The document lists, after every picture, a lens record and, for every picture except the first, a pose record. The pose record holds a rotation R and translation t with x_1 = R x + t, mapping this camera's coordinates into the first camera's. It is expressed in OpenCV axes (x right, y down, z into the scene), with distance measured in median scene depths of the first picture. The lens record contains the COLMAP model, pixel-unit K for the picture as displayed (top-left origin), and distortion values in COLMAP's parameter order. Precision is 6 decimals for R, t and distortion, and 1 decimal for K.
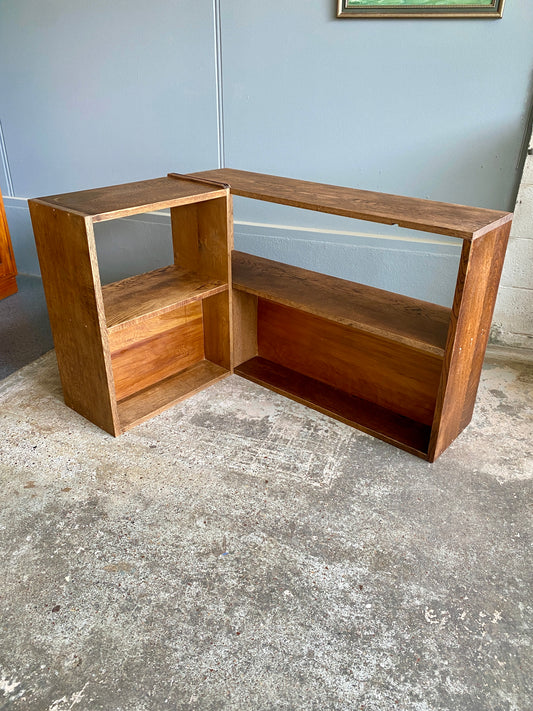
lens RADIAL K [[544.0, 0, 269.7], [0, 544.0, 348.0], [0, 0, 1]] dist [0.014174, -0.015839]
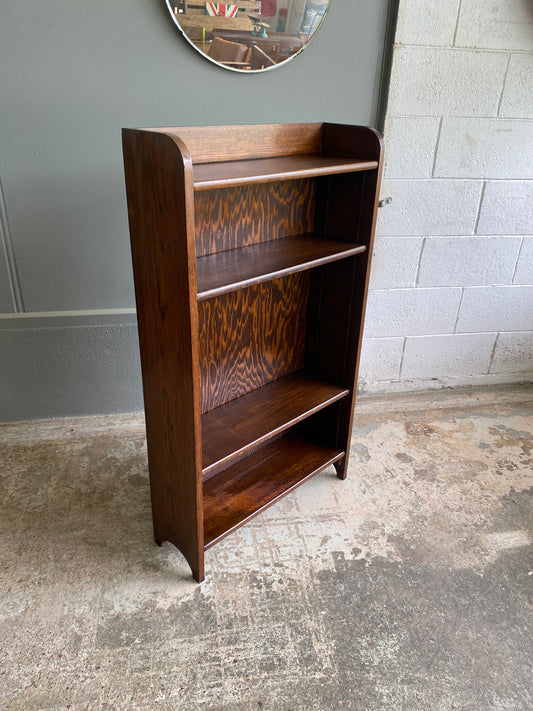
lens RADIAL K [[544.0, 0, 271.2], [0, 544.0, 348.5], [0, 0, 1]] dist [0.014174, -0.015839]
pose [[0.864816, -0.203921, 0.458813, -0.243458], [0.210903, 0.976821, 0.036620, -0.253368], [-0.455646, 0.065095, 0.887778, 0.341007]]
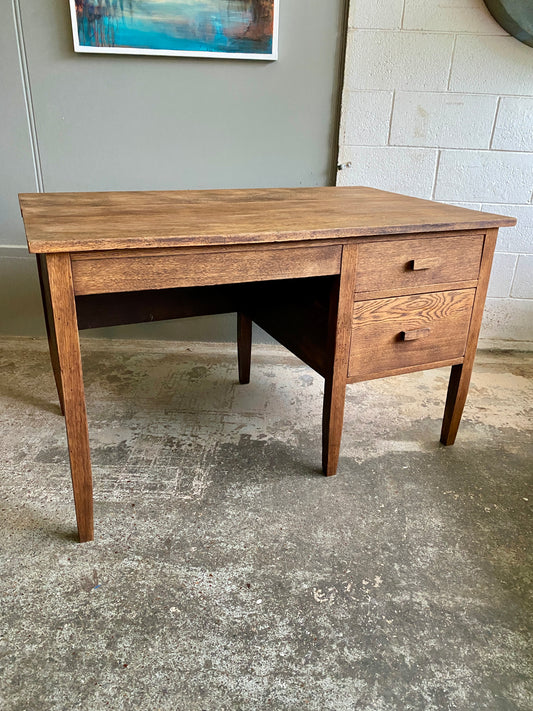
lens RADIAL K [[544.0, 0, 273.3], [0, 544.0, 351.1], [0, 0, 1]] dist [0.014174, -0.015839]
pose [[0.948313, -0.108203, 0.298320, -0.030129], [0.129444, 0.990205, -0.052326, 0.069323], [-0.289736, 0.088238, 0.953030, 0.020587]]
